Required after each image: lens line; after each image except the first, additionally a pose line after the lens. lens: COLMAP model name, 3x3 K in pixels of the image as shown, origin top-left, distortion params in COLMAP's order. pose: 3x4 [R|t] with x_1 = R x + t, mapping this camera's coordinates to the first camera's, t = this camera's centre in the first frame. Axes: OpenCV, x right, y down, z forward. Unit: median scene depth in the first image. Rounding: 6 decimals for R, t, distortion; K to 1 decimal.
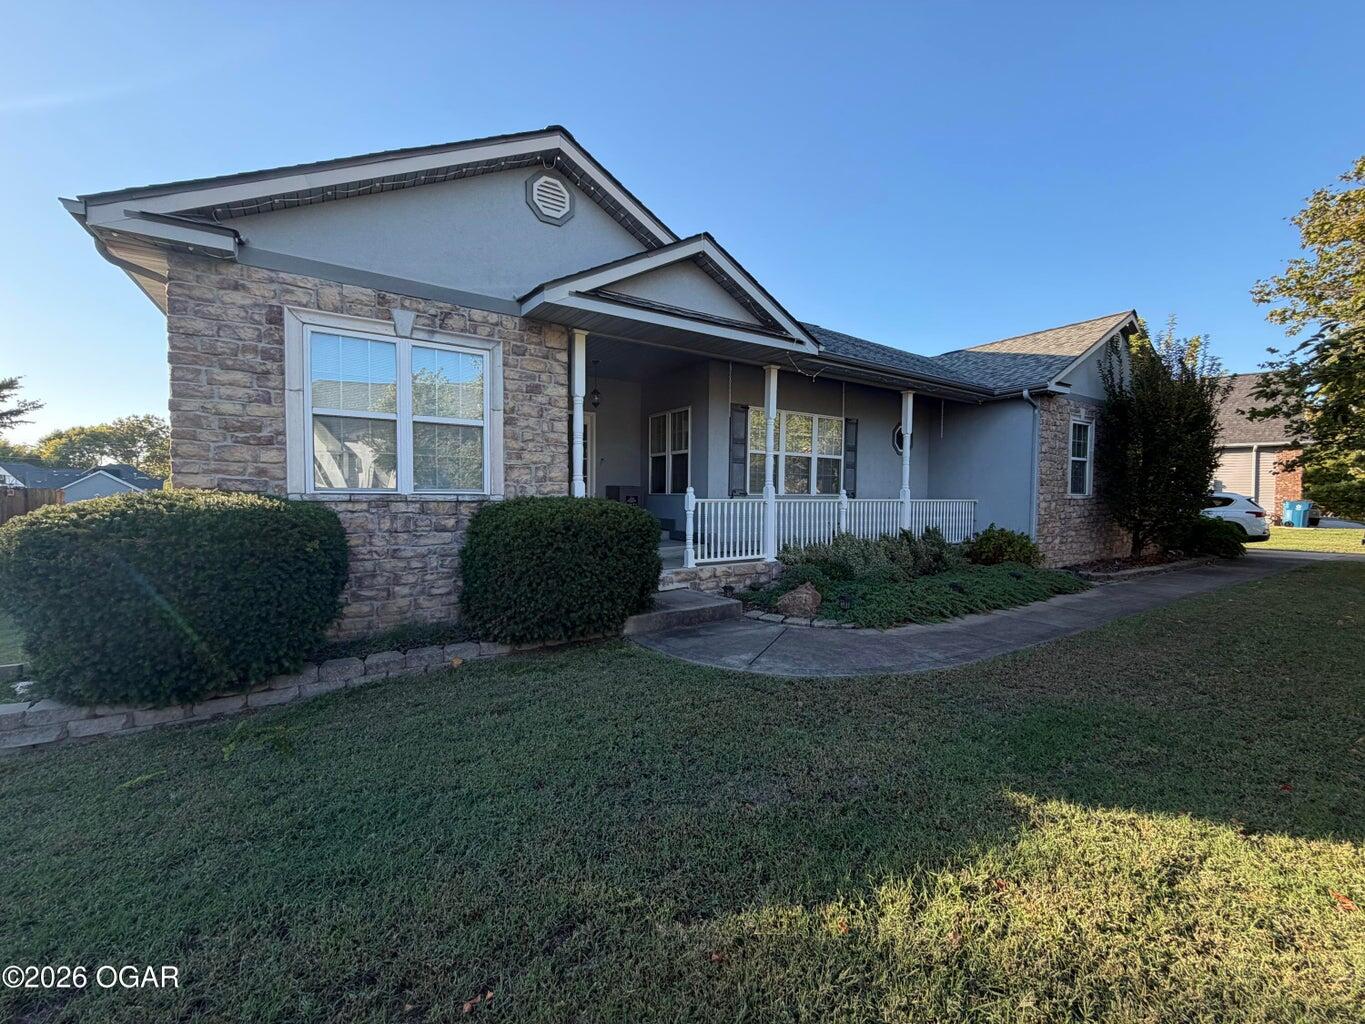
lens RADIAL K [[547.2, 0, 684.1], [0, 547.2, 513.1], [0, 0, 1]] dist [0.000776, 0.000000]
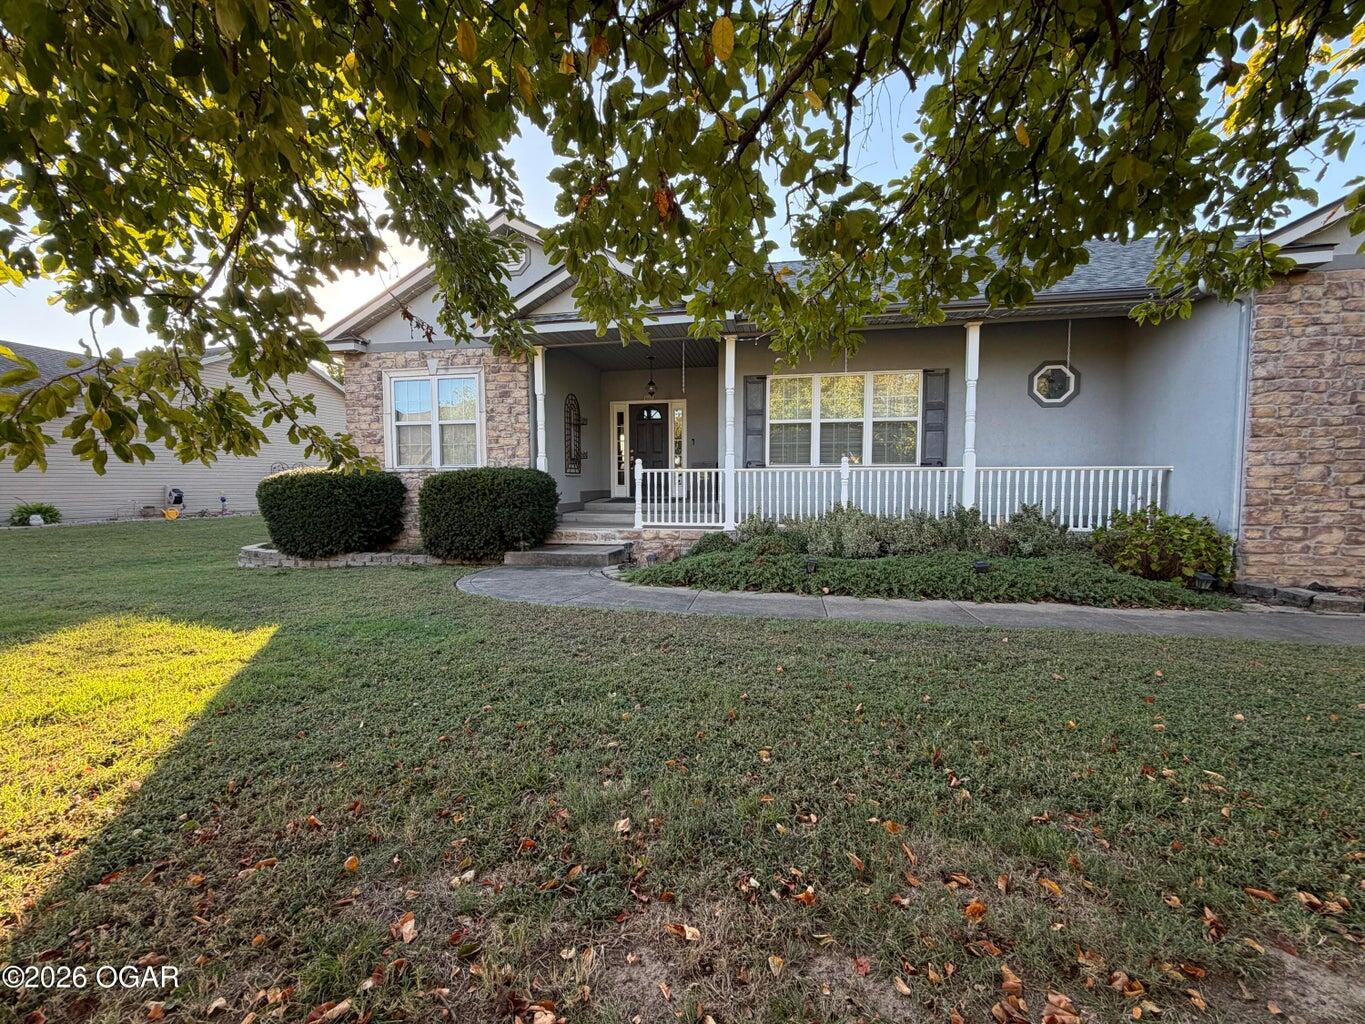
lens RADIAL K [[547.2, 0, 685.1], [0, 547.2, 511.5], [0, 0, 1]] dist [0.000776, 0.000000]
pose [[0.705867, 0.033719, -0.707542, 0.901366], [-0.017253, 0.999388, 0.030415, 0.026142], [0.708135, -0.009262, 0.706017, 0.251166]]
